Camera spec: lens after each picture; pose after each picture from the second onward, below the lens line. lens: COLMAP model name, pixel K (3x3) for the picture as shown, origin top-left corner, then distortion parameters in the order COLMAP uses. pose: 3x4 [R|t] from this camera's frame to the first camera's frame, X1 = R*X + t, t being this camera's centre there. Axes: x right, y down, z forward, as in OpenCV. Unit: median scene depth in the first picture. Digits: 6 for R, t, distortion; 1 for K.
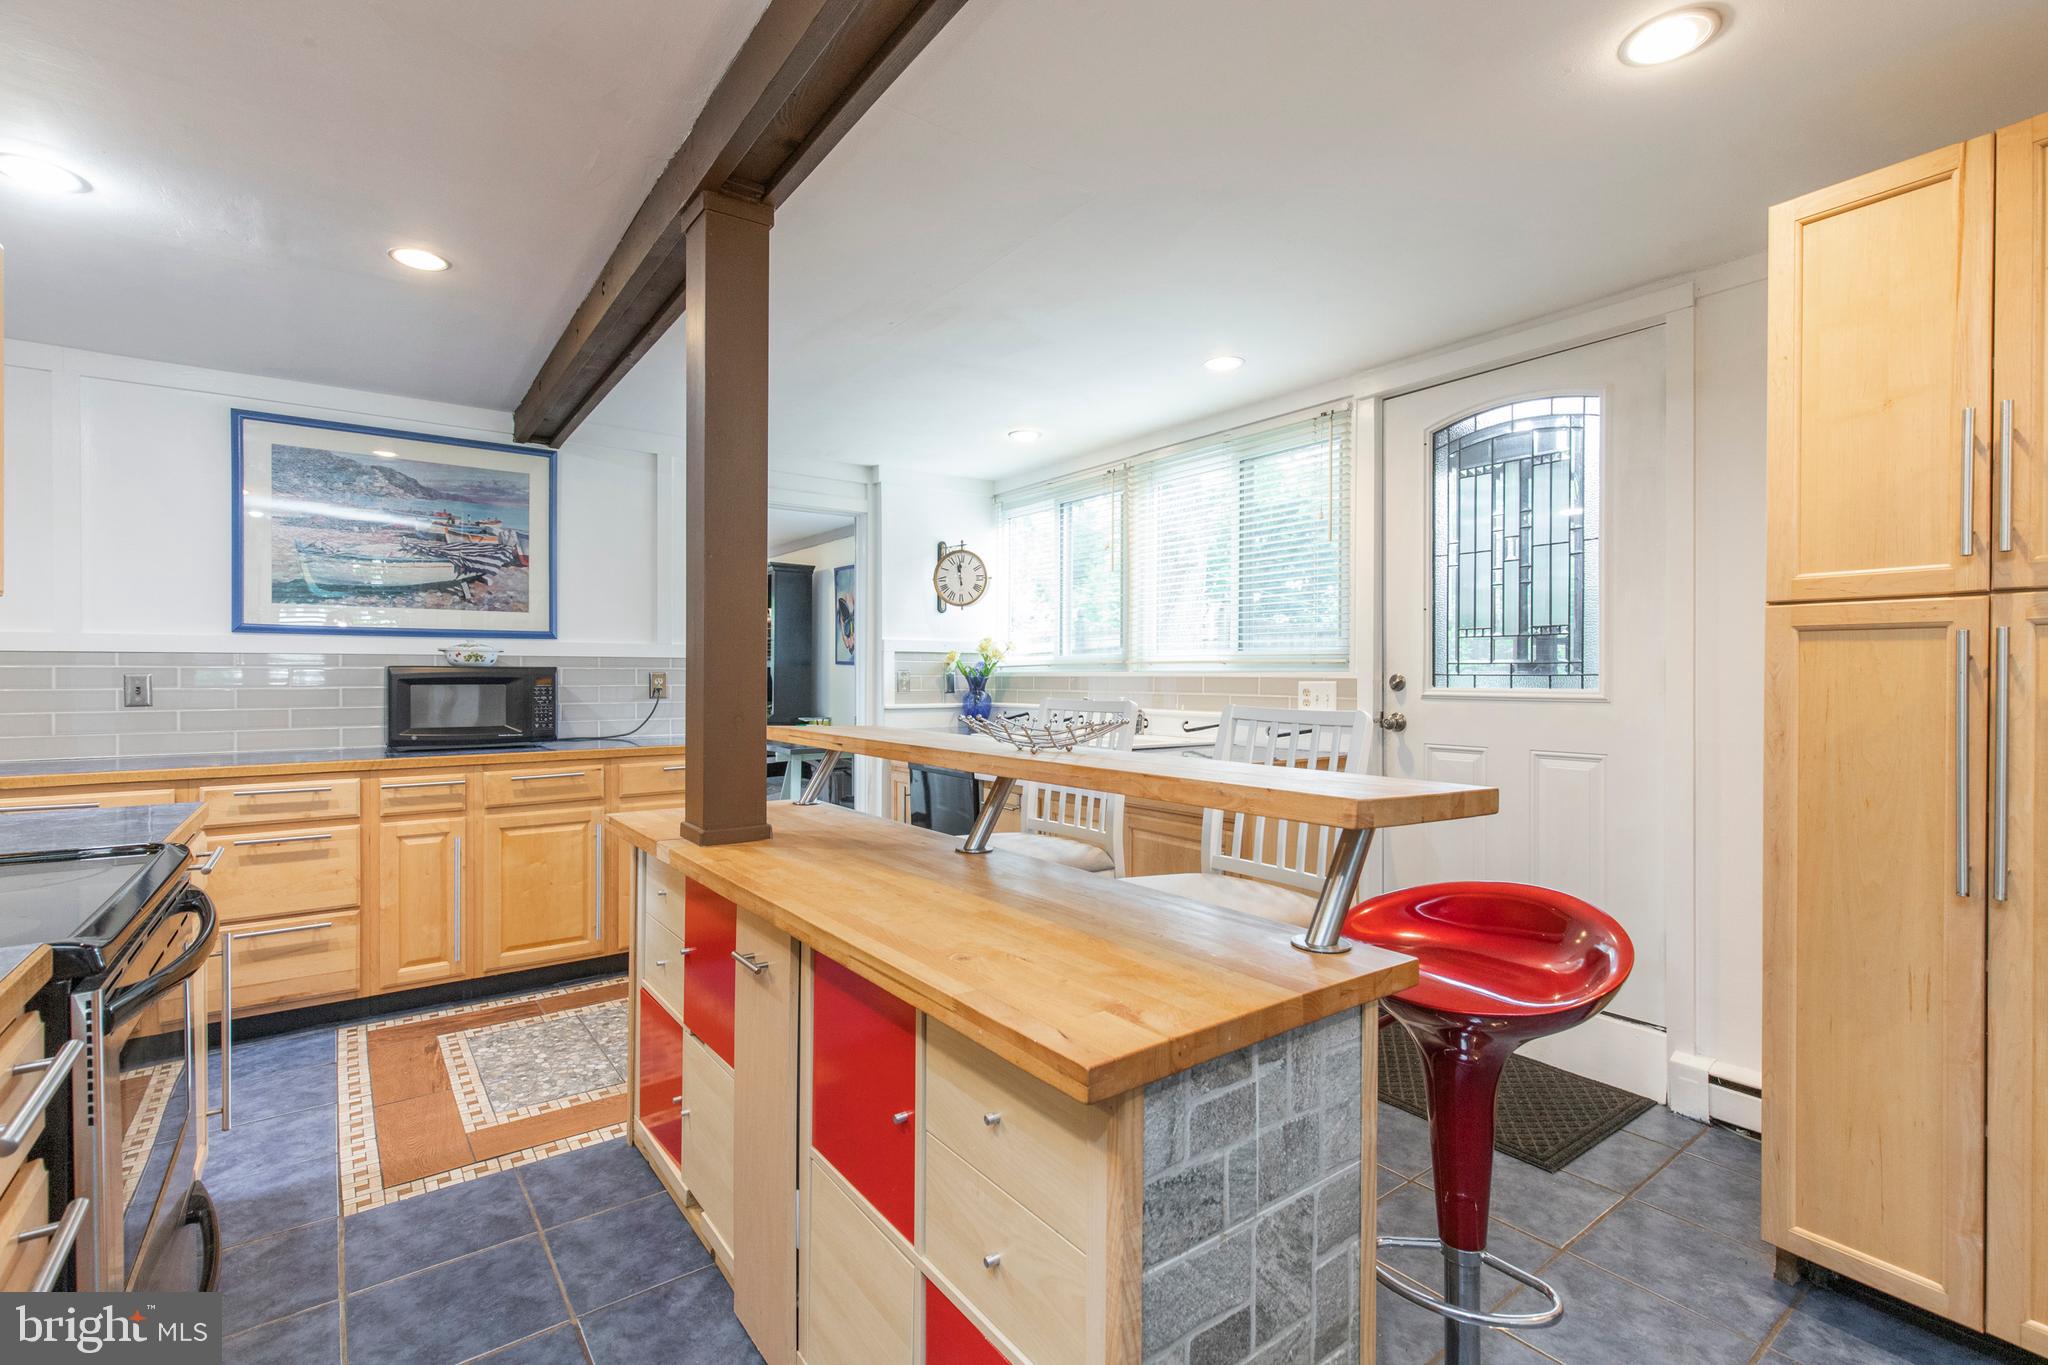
lens RADIAL K [[924.4, 0, 1027.8], [0, 924.4, 671.5], [0, 0, 1]] dist [0.012249, 0.000036]
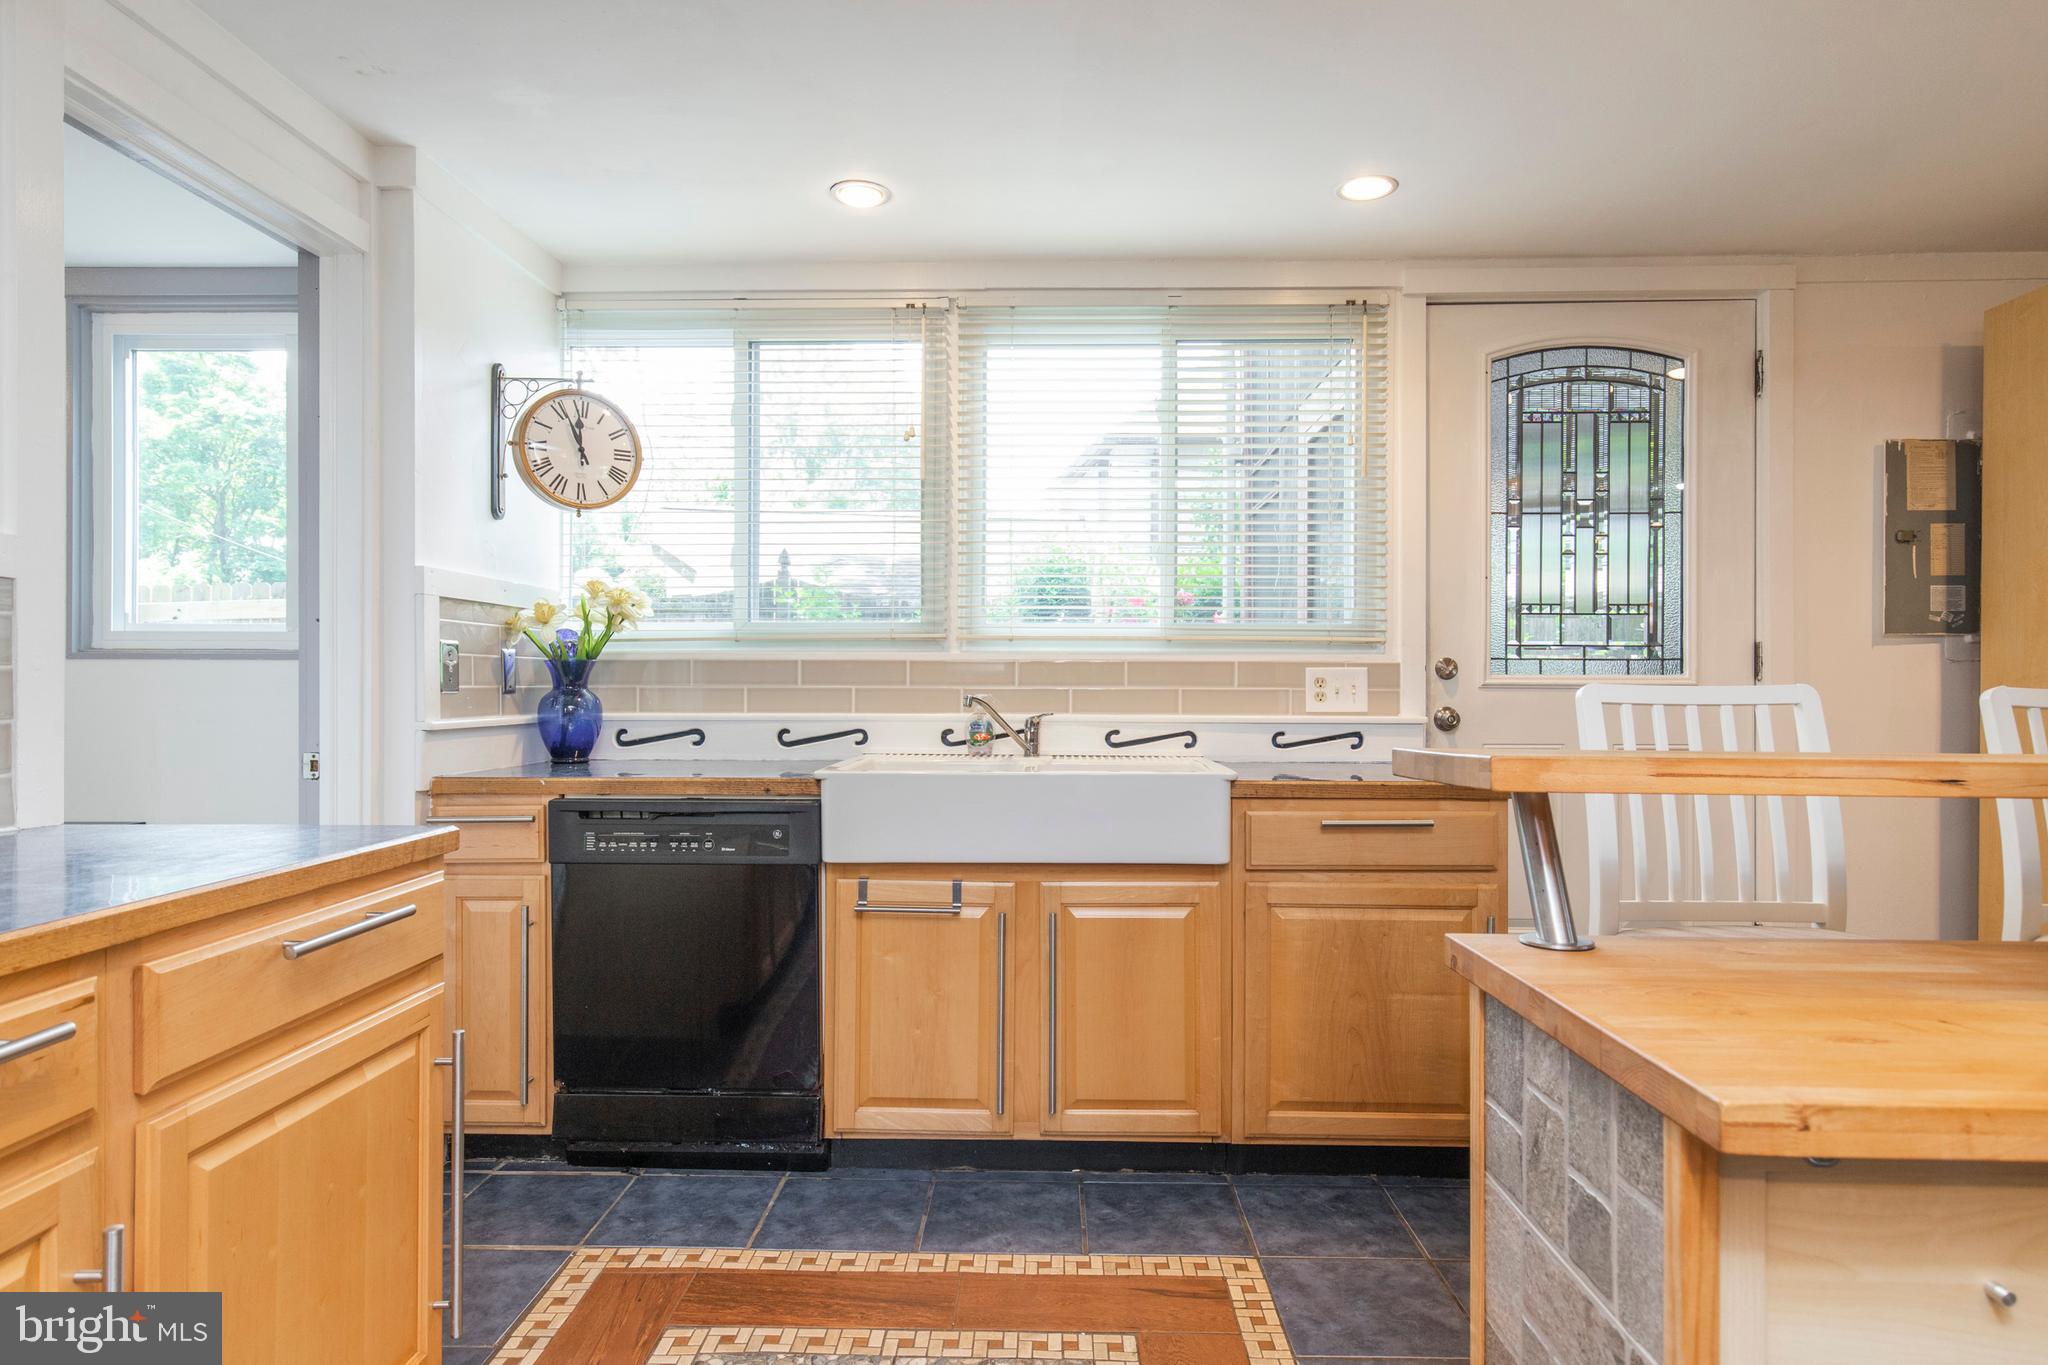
lens RADIAL K [[1159.7, 0, 1027.6], [0, 1159.7, 684.9], [0, 0, 1]] dist [0.007892, 0.001350]
pose [[0.613282, -0.000383, 0.789864, -0.547824], [-0.005242, 0.999976, 0.004555, 0.021149], [-0.789846, -0.006934, 0.613265, 0.619380]]
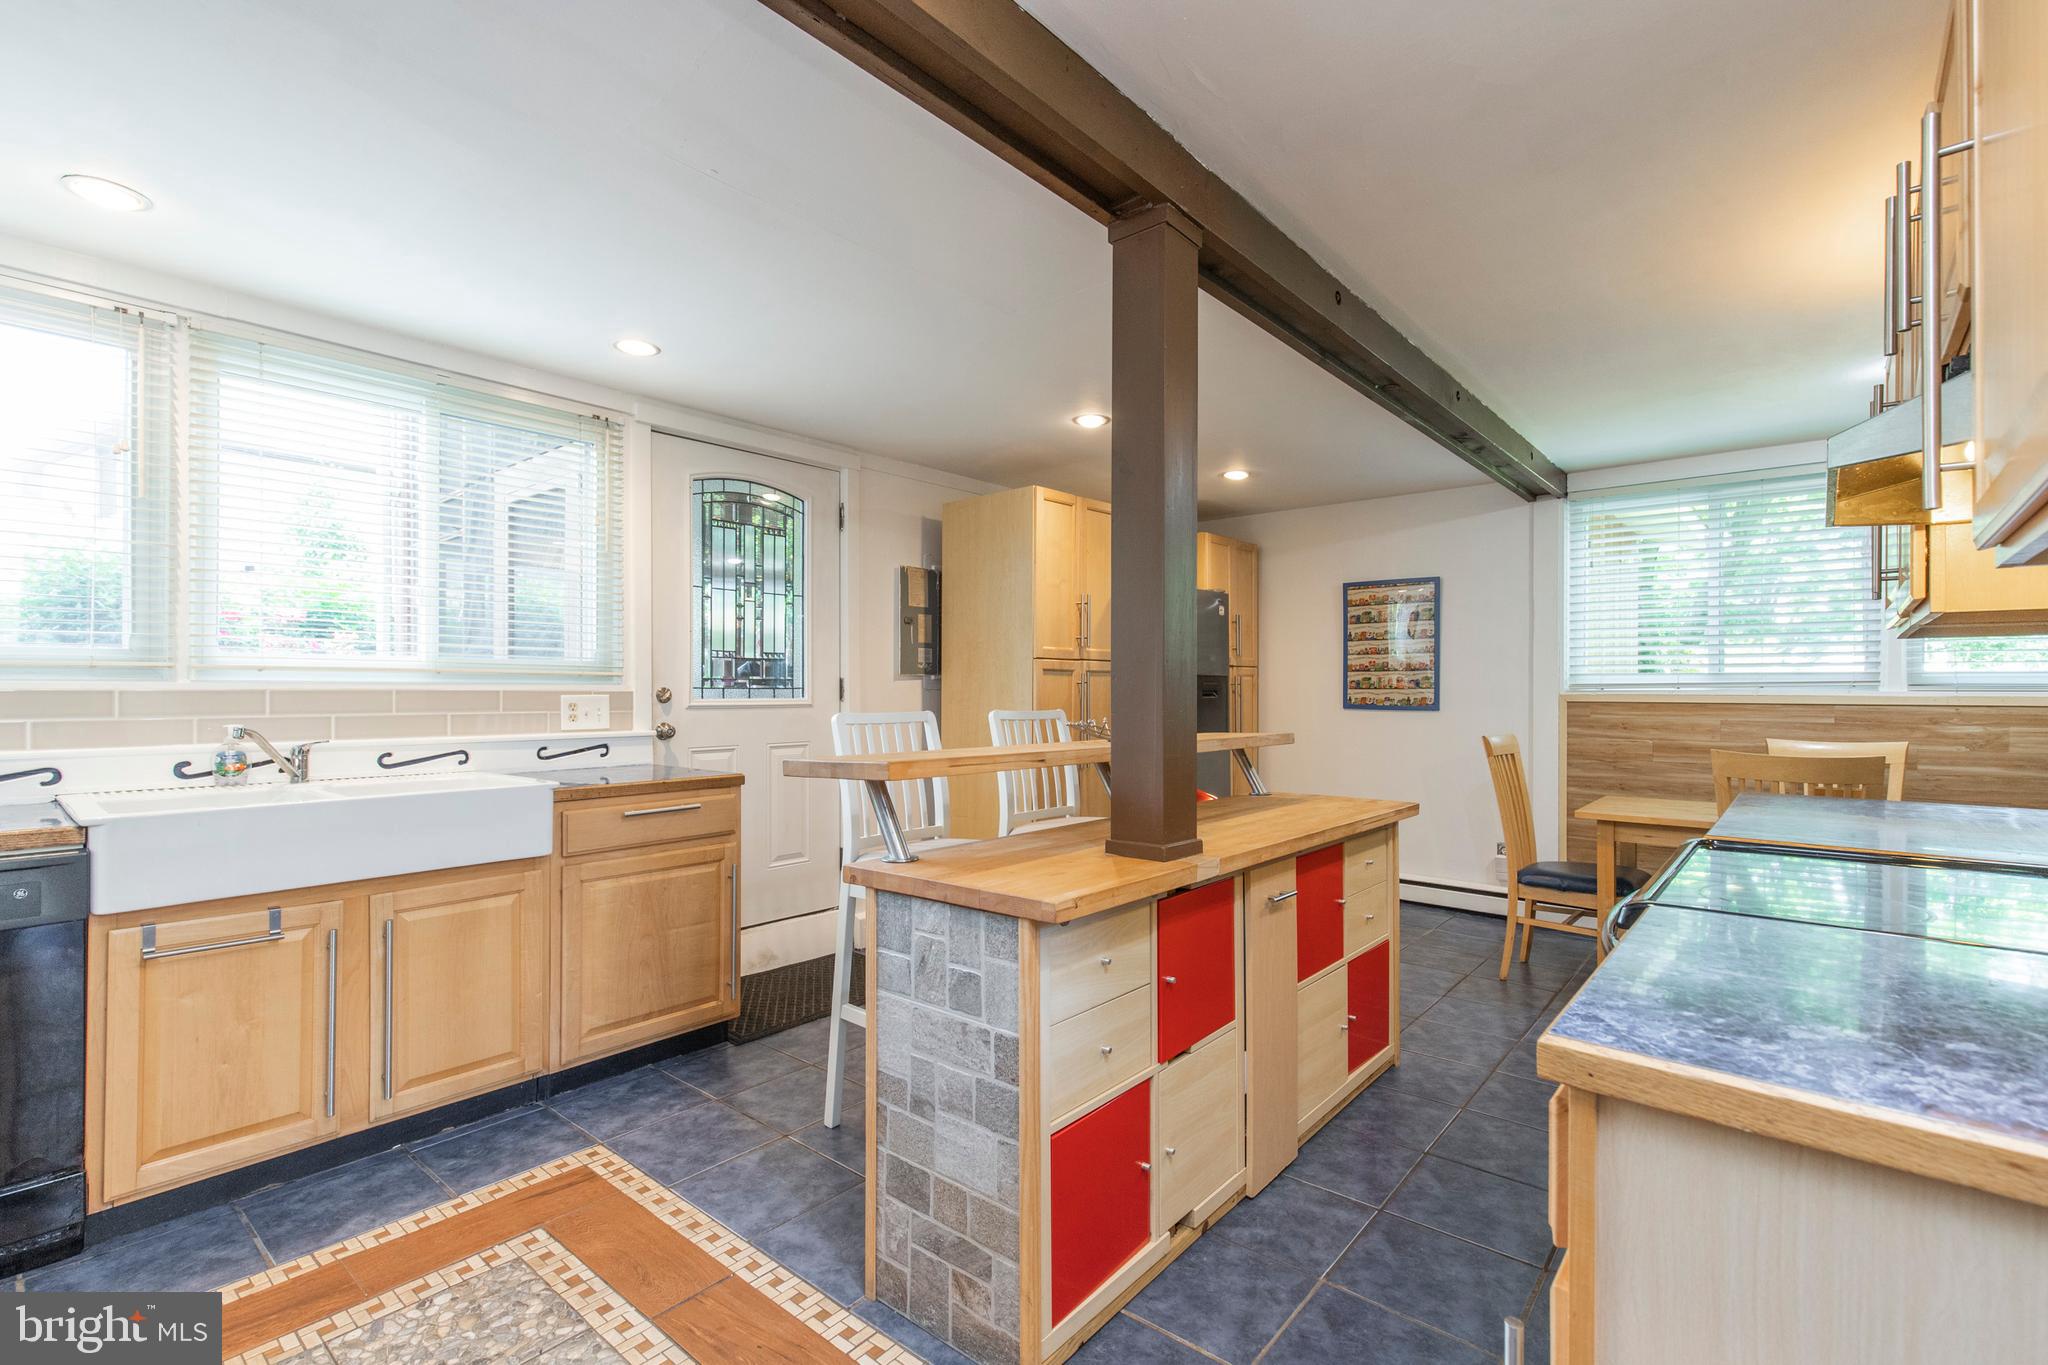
lens RADIAL K [[923.2, 0, 1033.5], [0, 923.2, 689.5], [0, 0, 1]] dist [0.009346, -0.000135]
pose [[-0.229469, -0.000535, 0.973316, -0.700280], [-0.004459, 0.999990, -0.000502, 0.003453], [-0.973306, -0.004455, -0.229469, 0.756146]]
